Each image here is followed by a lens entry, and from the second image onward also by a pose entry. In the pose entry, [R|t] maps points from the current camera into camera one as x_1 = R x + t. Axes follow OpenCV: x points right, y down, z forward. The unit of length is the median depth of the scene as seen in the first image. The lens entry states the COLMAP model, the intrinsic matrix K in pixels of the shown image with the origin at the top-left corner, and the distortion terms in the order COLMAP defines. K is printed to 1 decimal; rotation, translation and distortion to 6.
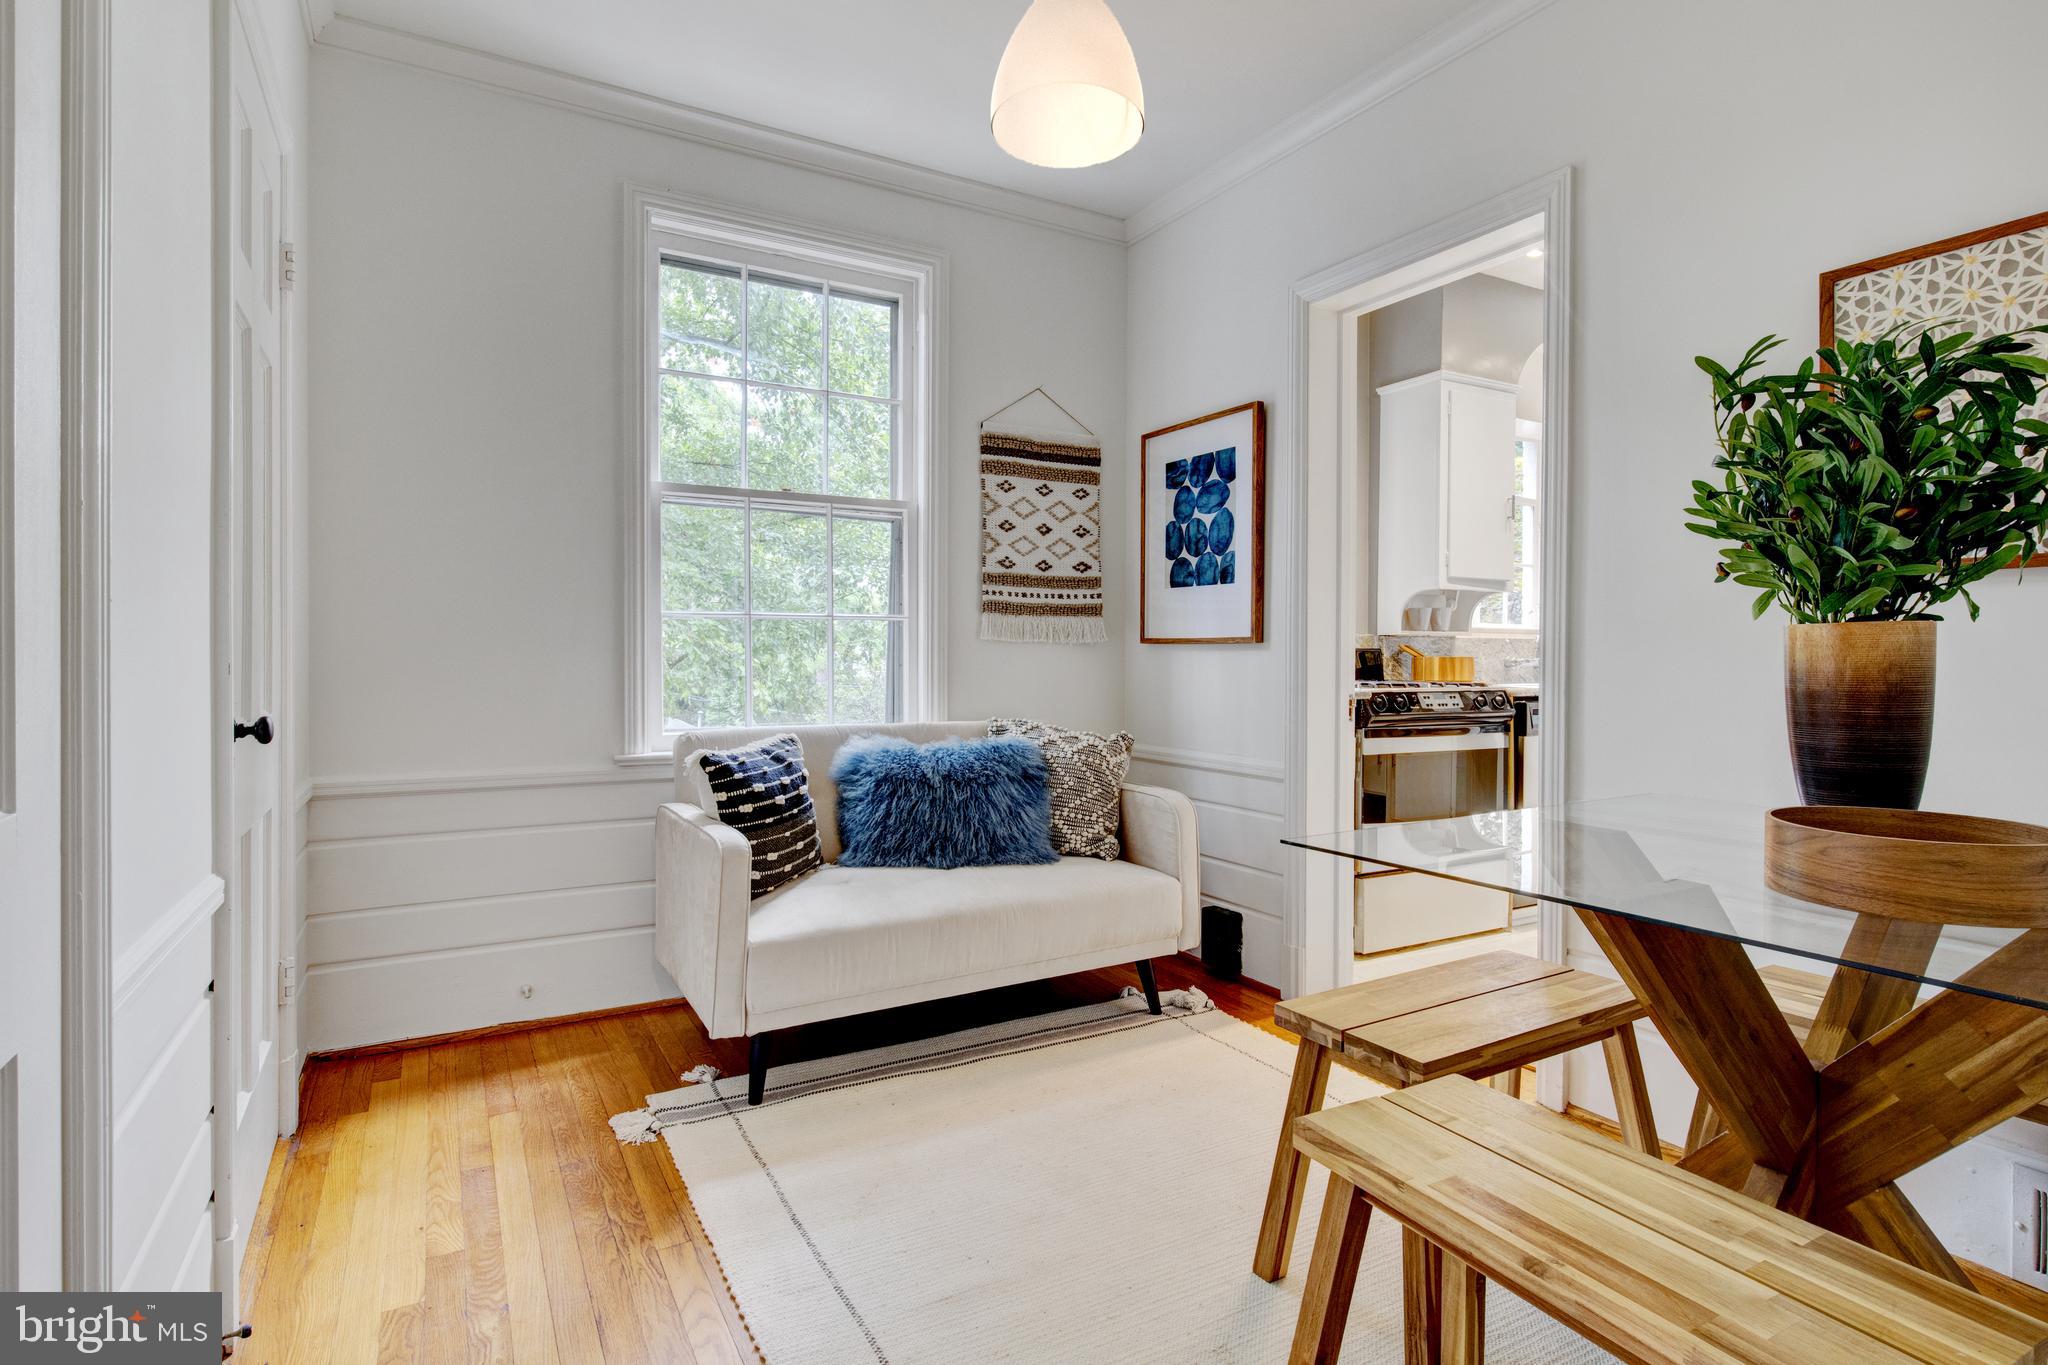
lens RADIAL K [[1021.5, 0, 1024.4], [0, 1021.5, 669.6], [0, 0, 1]] dist [0.001089, 0.000271]
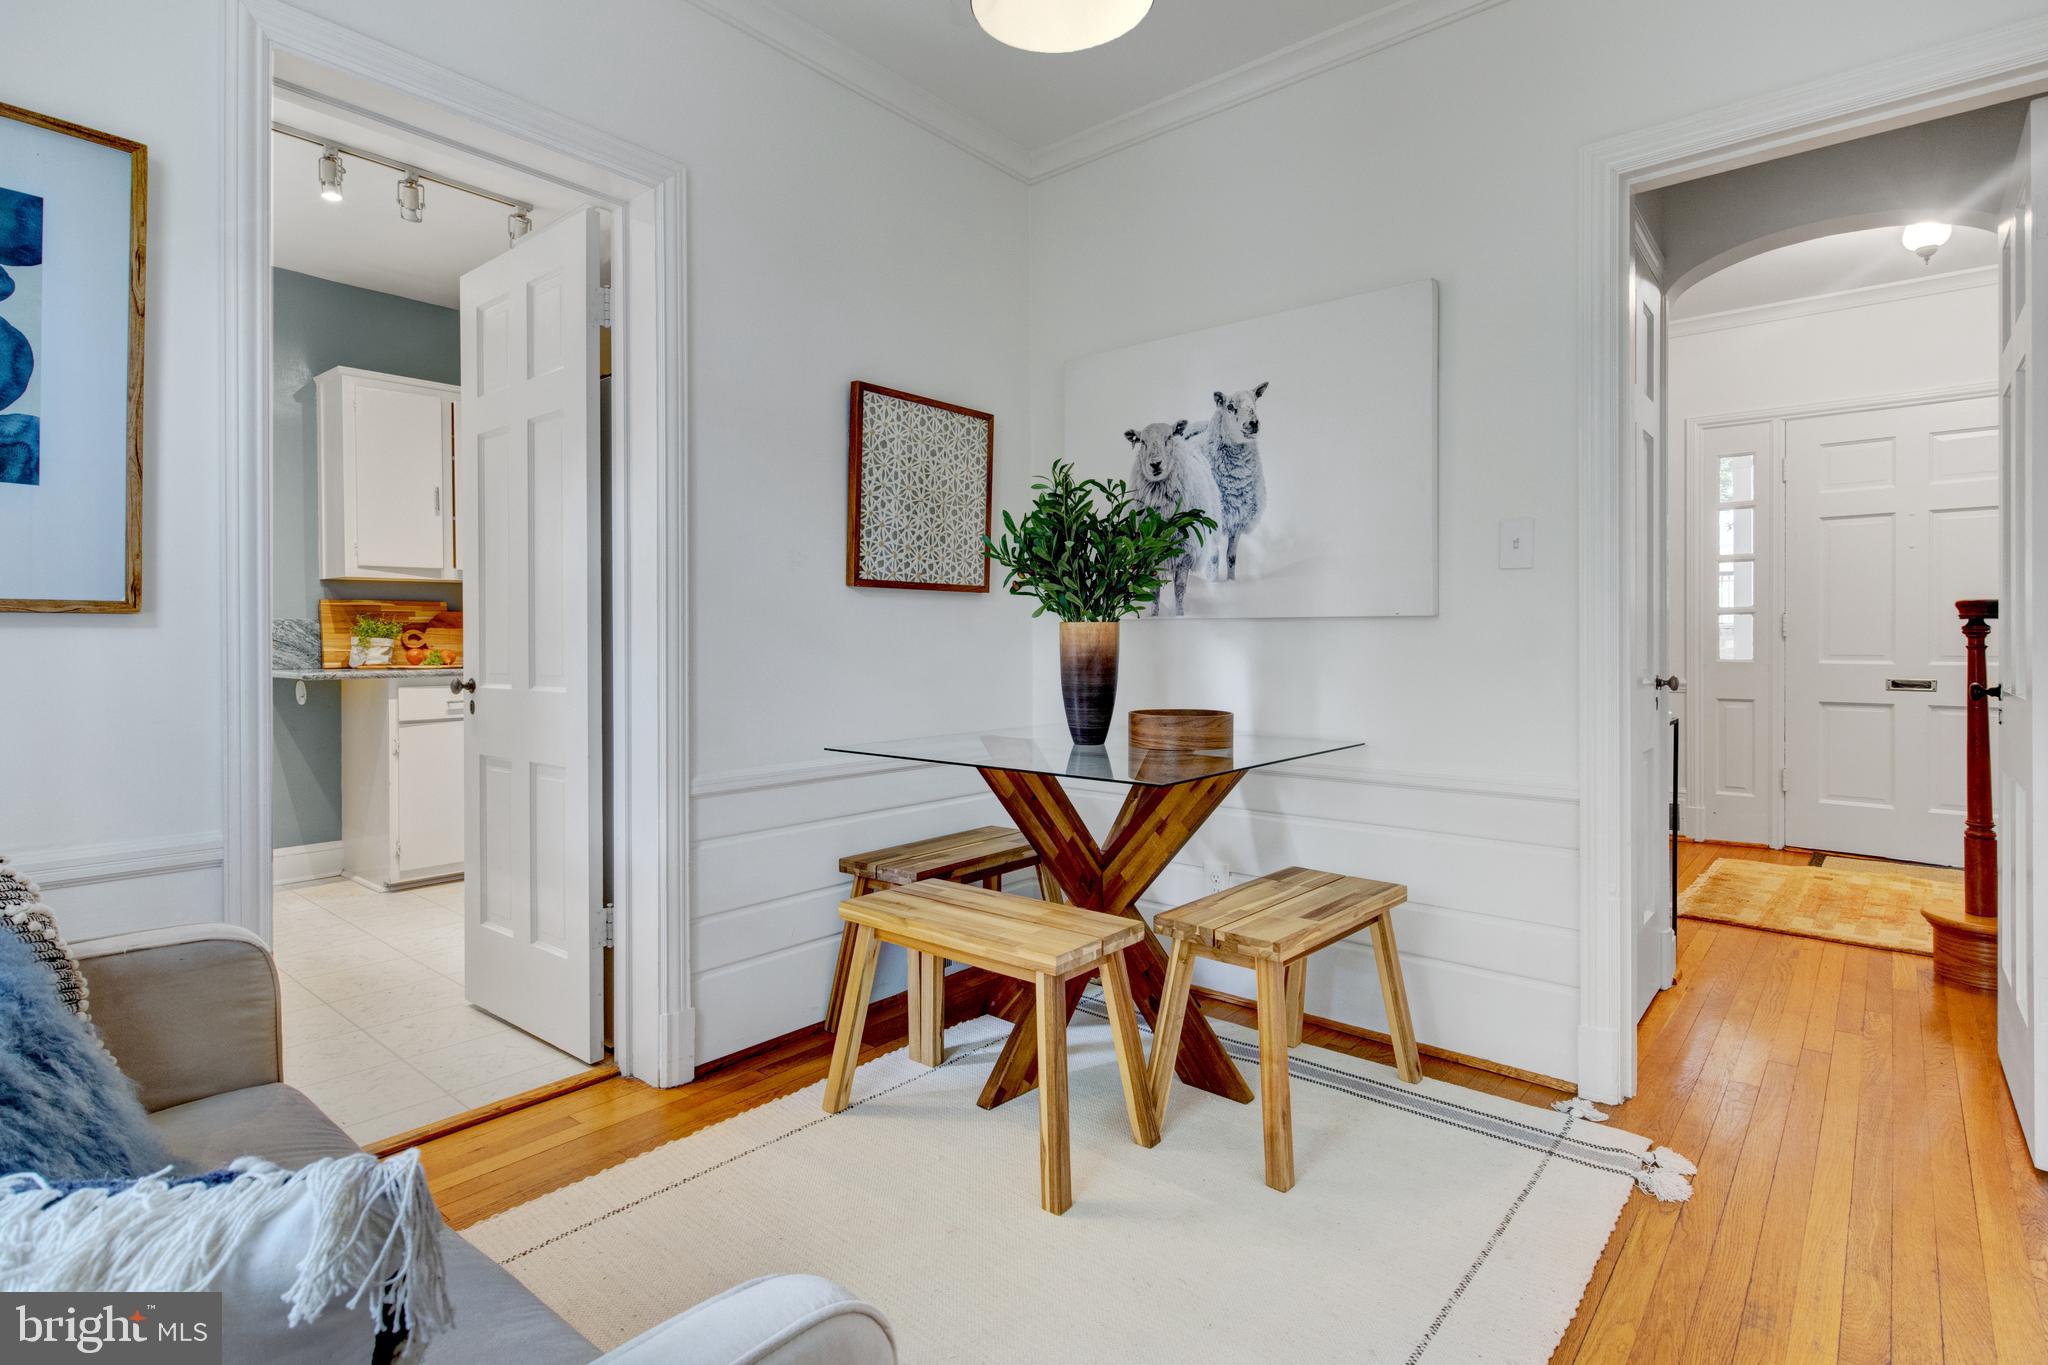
lens RADIAL K [[1021.5, 0, 1024.4], [0, 1021.5, 669.6], [0, 0, 1]] dist [0.001089, 0.000271]
pose [[-0.344771, -0.028325, 0.938259, -0.310702], [0.009103, 0.999397, 0.033516, -0.007824], [-0.938643, 0.020096, -0.344305, 0.575142]]
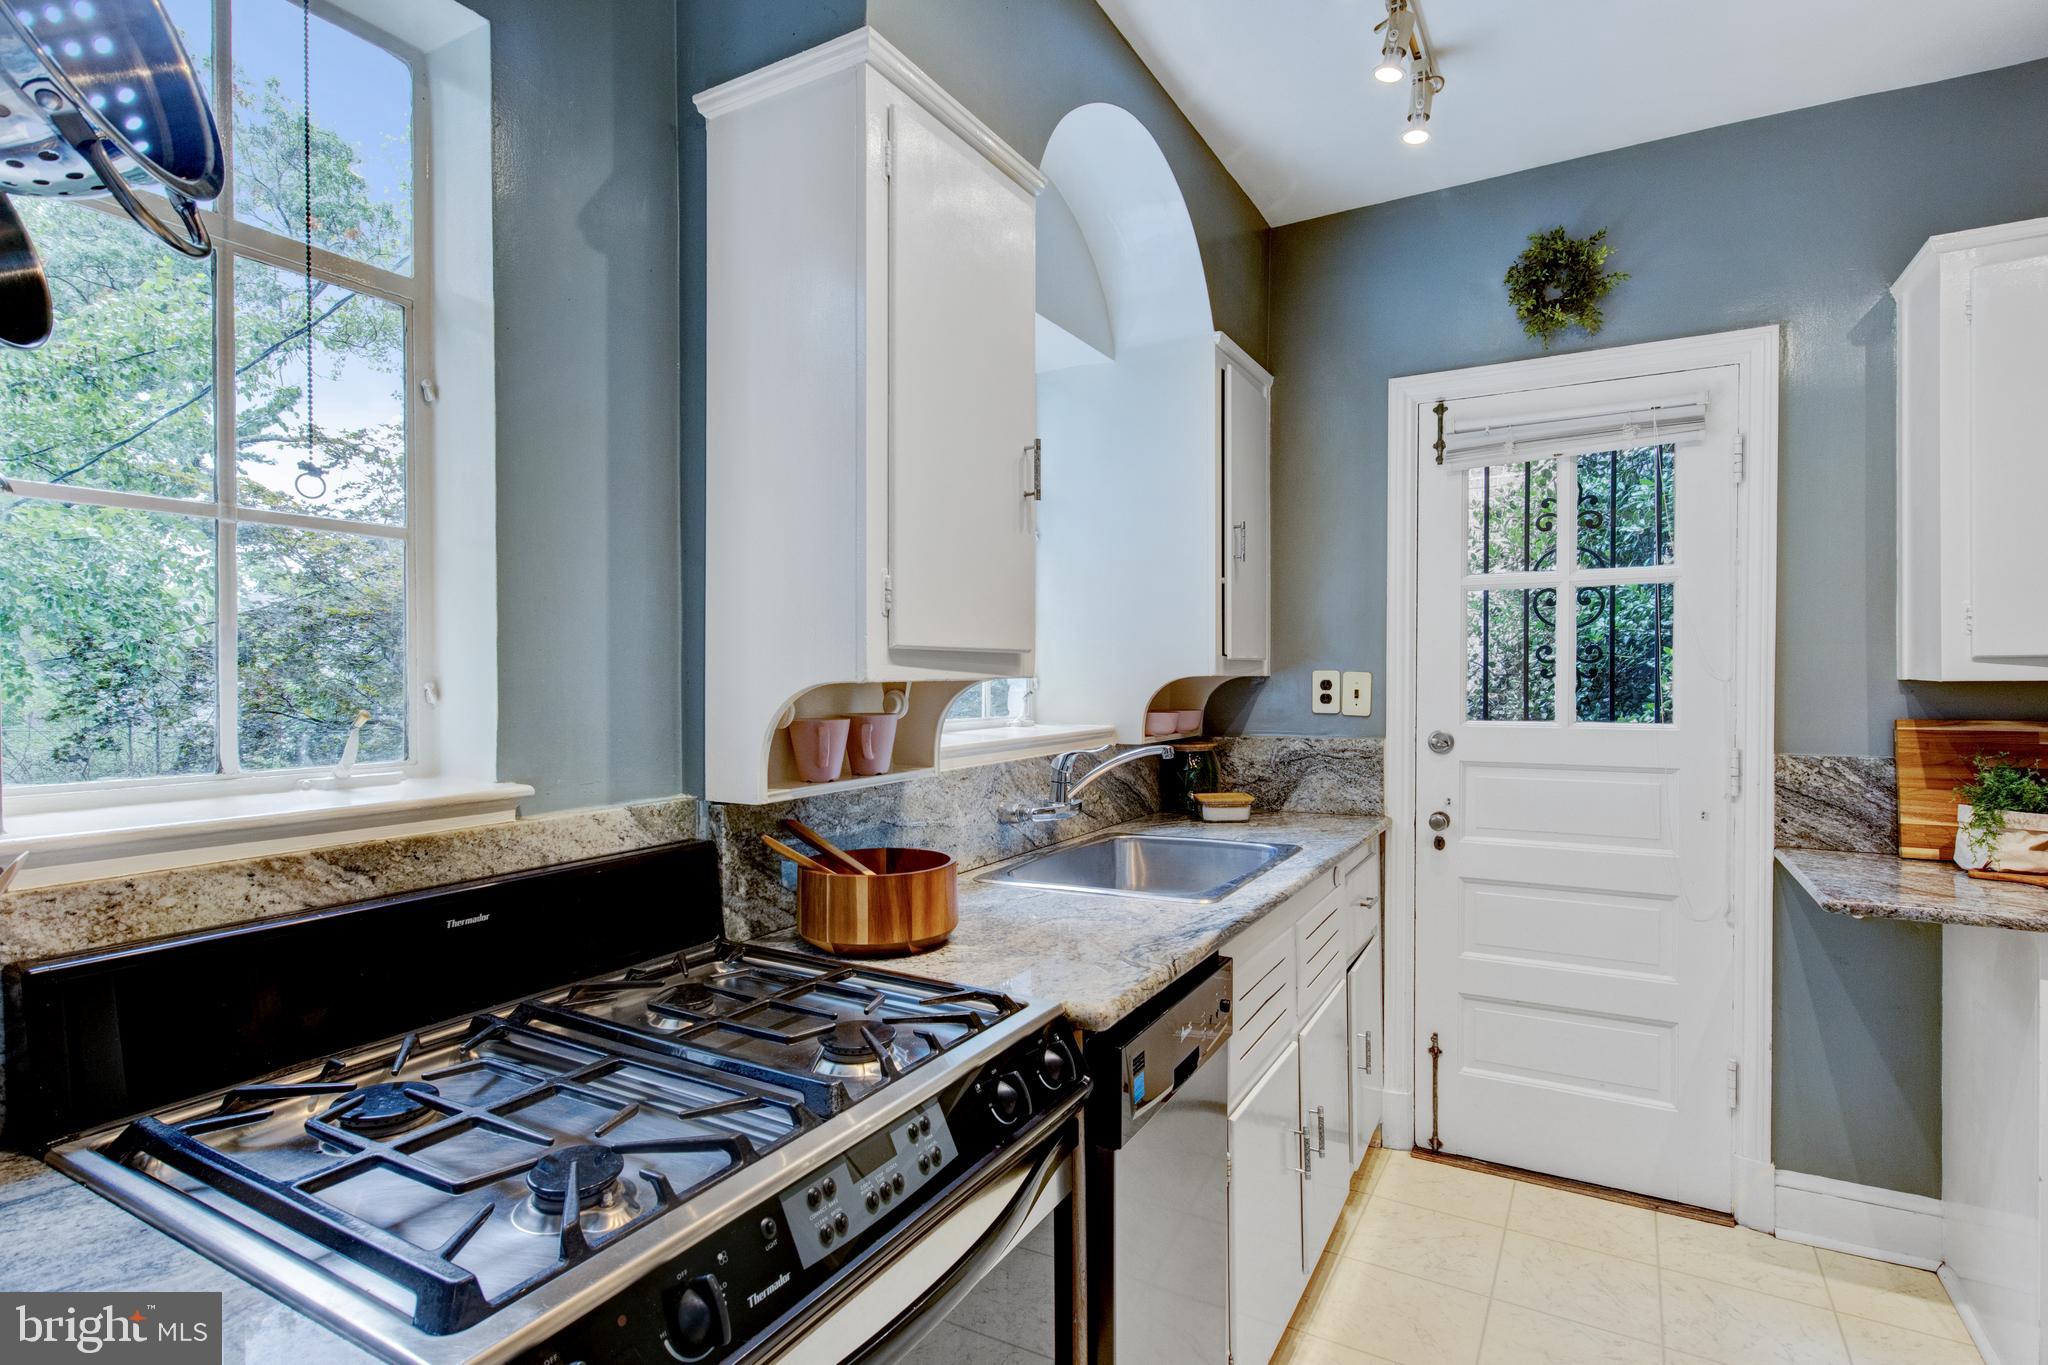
lens RADIAL K [[1021.5, 0, 1024.4], [0, 1021.5, 669.6], [0, 0, 1]] dist [0.001089, 0.000271]
pose [[0.859532, -0.005311, 0.511054, 0.271265], [0.010299, 0.999923, -0.006931, -0.080112], [-0.510978, 0.011221, 0.859520, 0.665950]]
